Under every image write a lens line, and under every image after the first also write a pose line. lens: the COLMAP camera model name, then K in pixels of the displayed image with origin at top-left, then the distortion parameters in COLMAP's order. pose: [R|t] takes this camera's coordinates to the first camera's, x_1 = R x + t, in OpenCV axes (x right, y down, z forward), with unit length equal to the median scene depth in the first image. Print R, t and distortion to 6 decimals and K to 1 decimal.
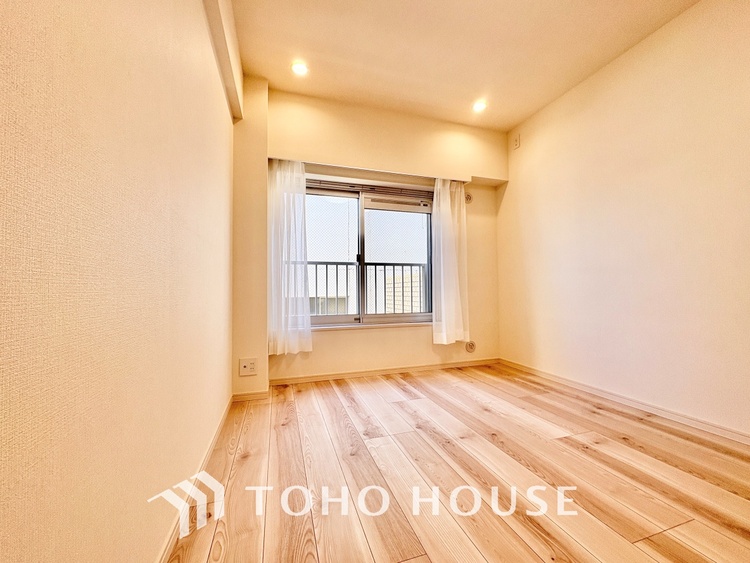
lens RADIAL K [[301.6, 0, 371.8], [0, 301.6, 281.7], [0, 0, 1]] dist [-0.001370, -0.001301]
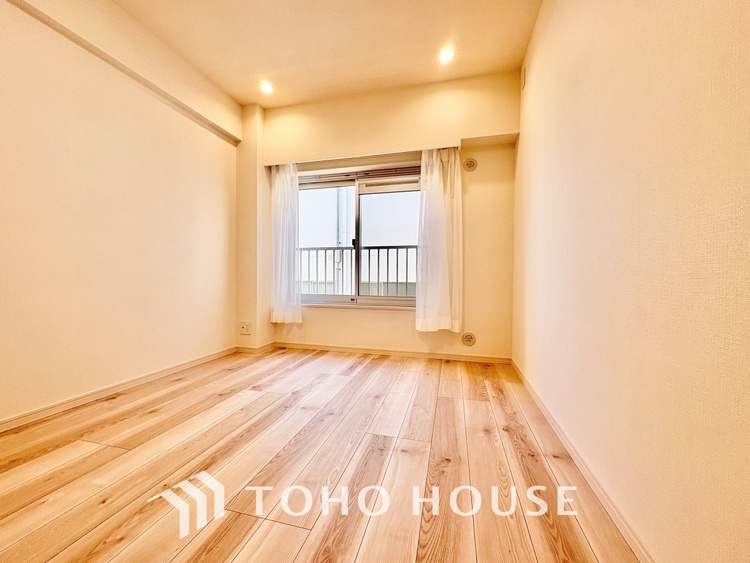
lens RADIAL K [[301.6, 0, 370.3], [0, 301.6, 283.2], [0, 0, 1]] dist [-0.001370, -0.001301]
pose [[0.839152, 0.026892, -0.543231, 0.655171], [0.003067, 0.998527, 0.054169, 0.007896], [0.543888, -0.047123, 0.837834, 0.148665]]
